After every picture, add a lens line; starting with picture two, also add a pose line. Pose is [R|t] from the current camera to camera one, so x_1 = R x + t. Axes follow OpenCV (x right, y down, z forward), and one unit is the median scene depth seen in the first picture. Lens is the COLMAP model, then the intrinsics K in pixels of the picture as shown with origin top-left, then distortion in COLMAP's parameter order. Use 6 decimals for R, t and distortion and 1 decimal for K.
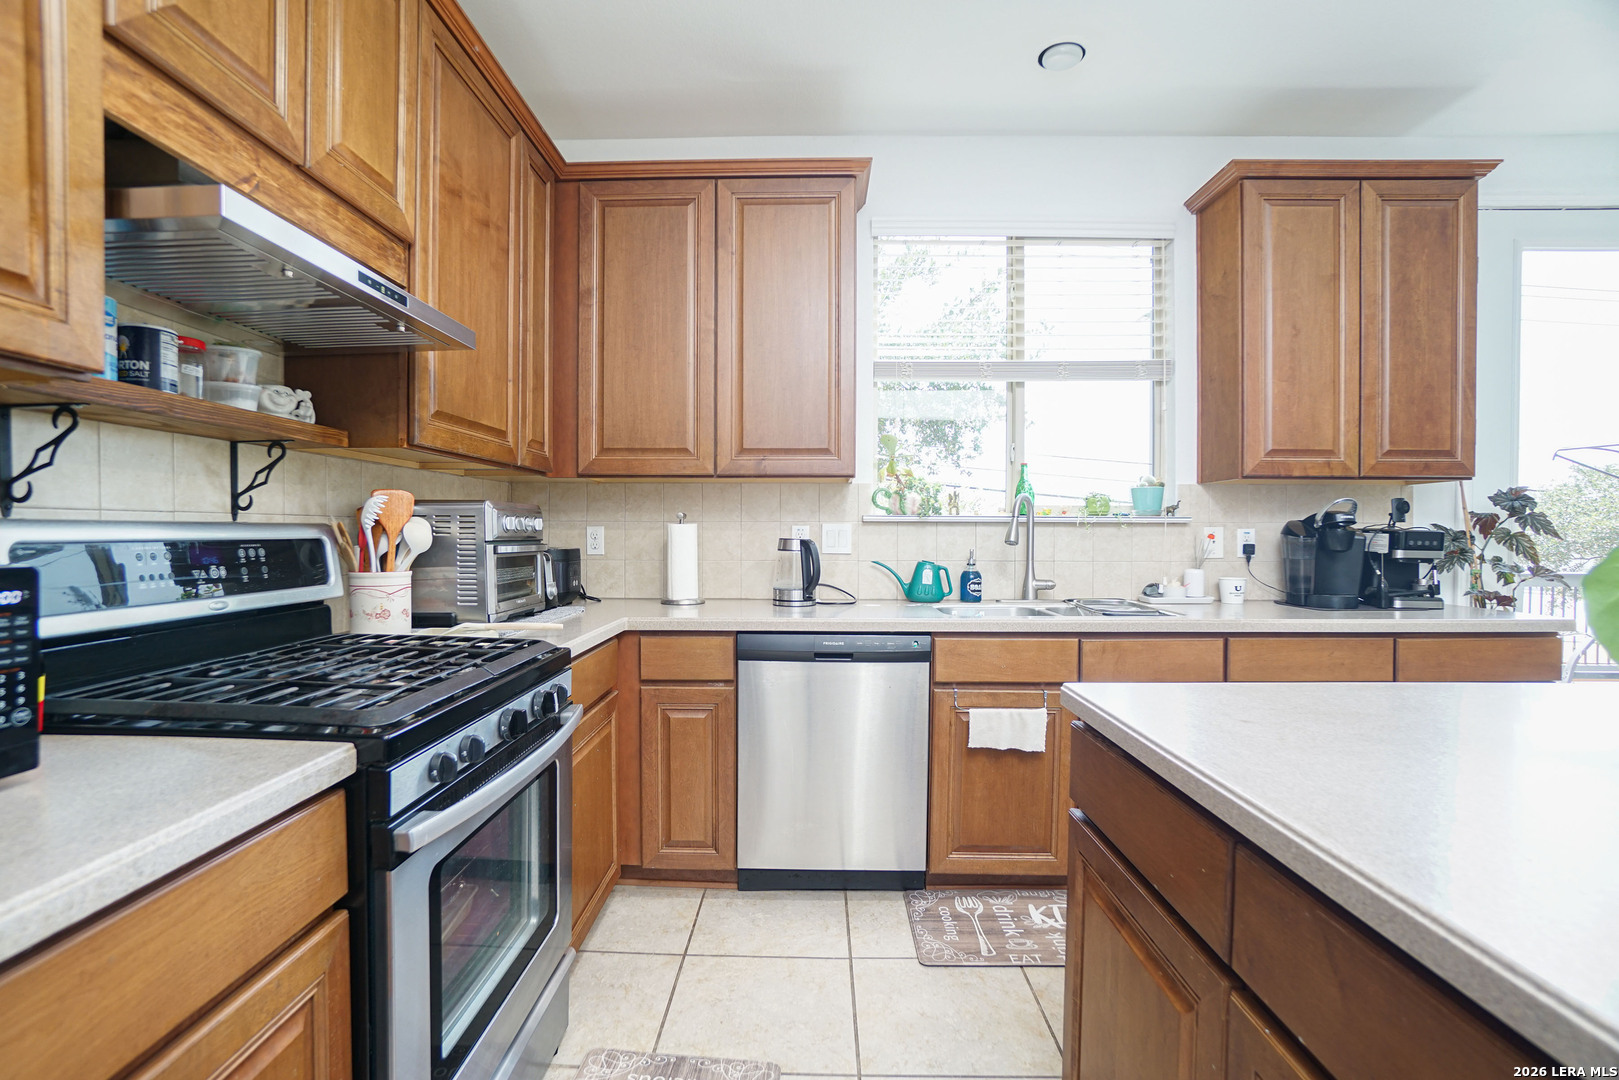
lens RADIAL K [[775.6, 0, 804.0], [0, 775.6, 542.7], [0, 0, 1]] dist [-0.010718, 0.001374]
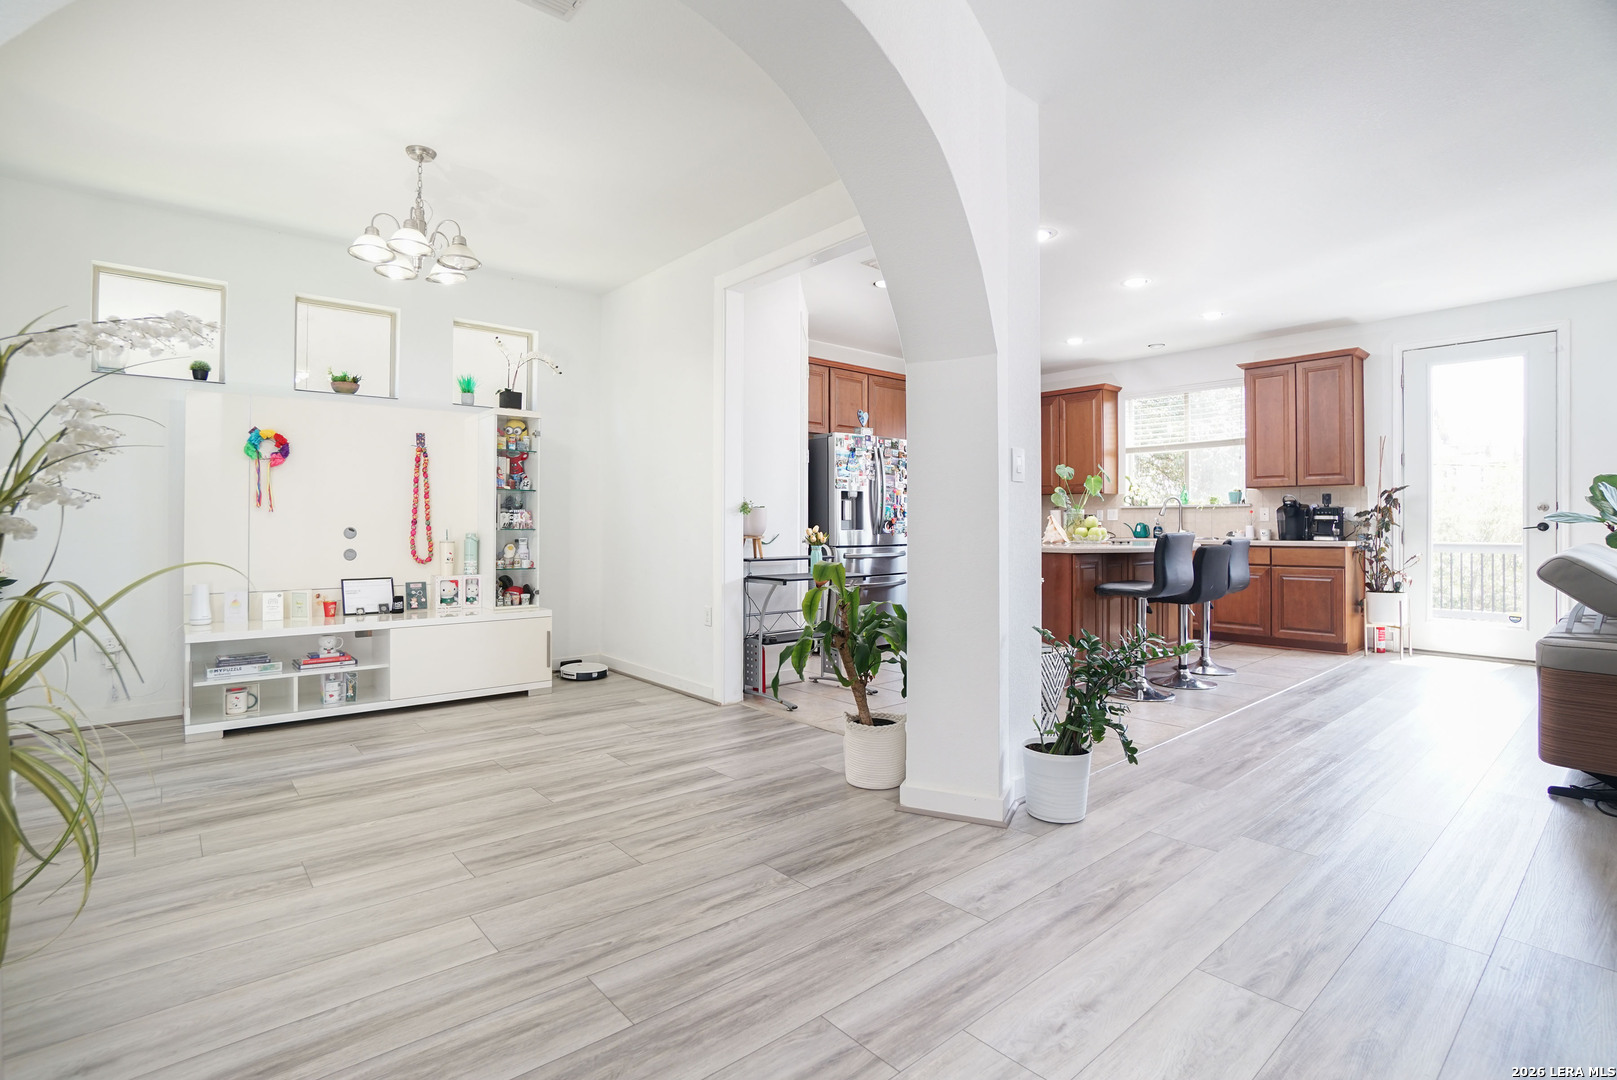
lens RADIAL K [[750.7, 0, 853.7], [0, 750.7, 521.0], [0, 0, 1]] dist [0.007693, -0.000126]
pose [[0.685407, -0.007105, -0.728125, 1.485452], [-0.009778, 0.999772, -0.018960, 0.083446], [0.728094, 0.020115, 0.685182, -1.618403]]
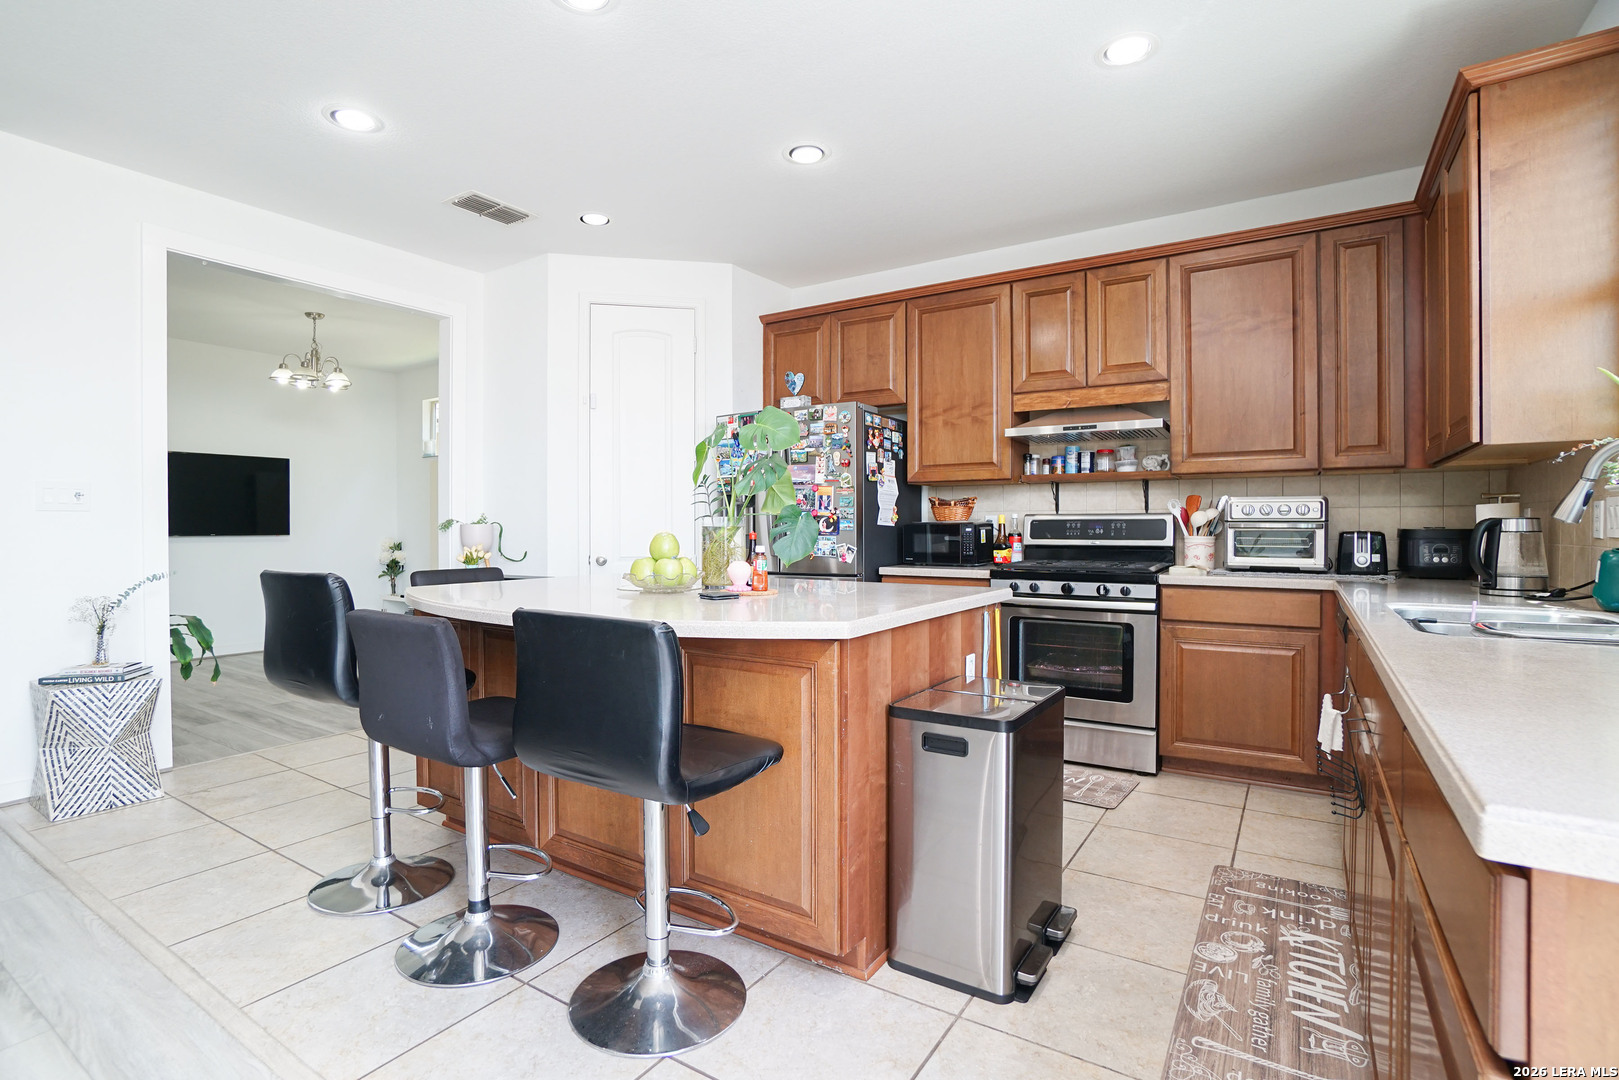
lens RADIAL K [[775.6, 0, 813.3], [0, 775.6, 531.8], [0, 0, 1]] dist [-0.010718, 0.001374]
pose [[-0.524228, 0.003099, -0.851572, 1.173965], [-0.013632, 0.999835, 0.012030, 0.011093], [0.851469, 0.017915, -0.524099, 0.837930]]
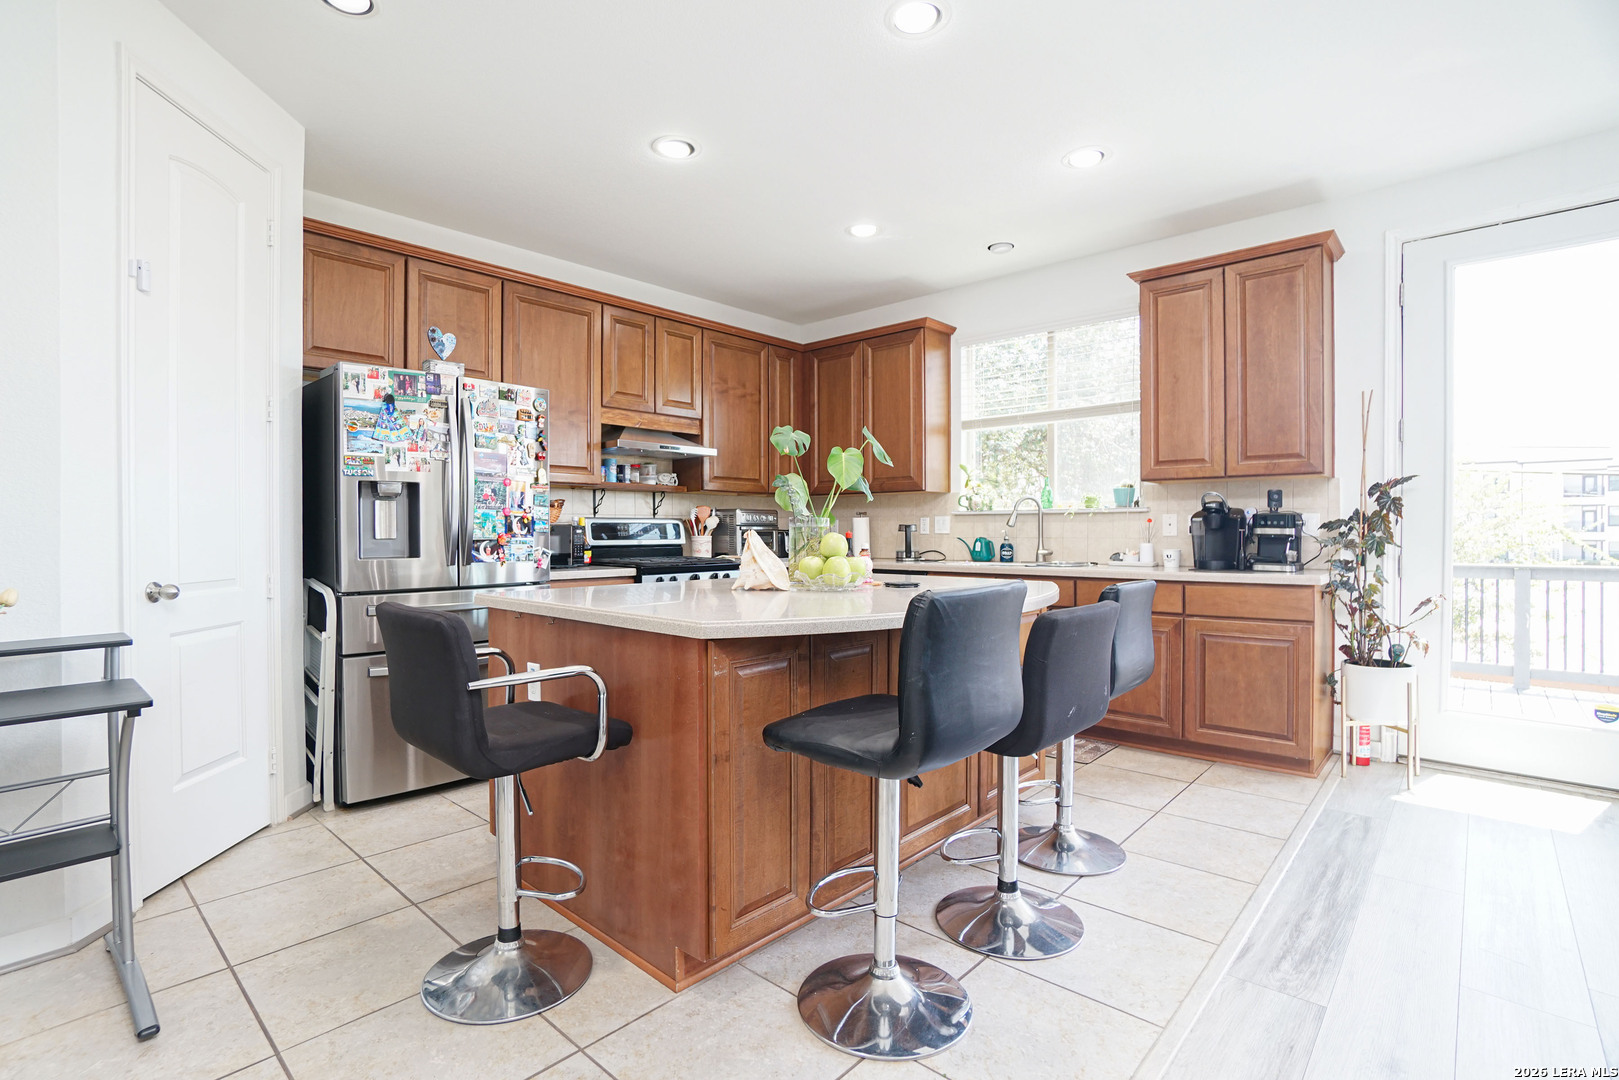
lens RADIAL K [[775.6, 0, 803.9], [0, 775.6, 540.2], [0, 0, 1]] dist [-0.010718, 0.001374]
pose [[0.741927, 0.003635, -0.670471, 1.098673], [-0.006431, 0.999978, -0.001694, 0.038615], [0.670450, 0.005568, 0.741934, -0.561933]]
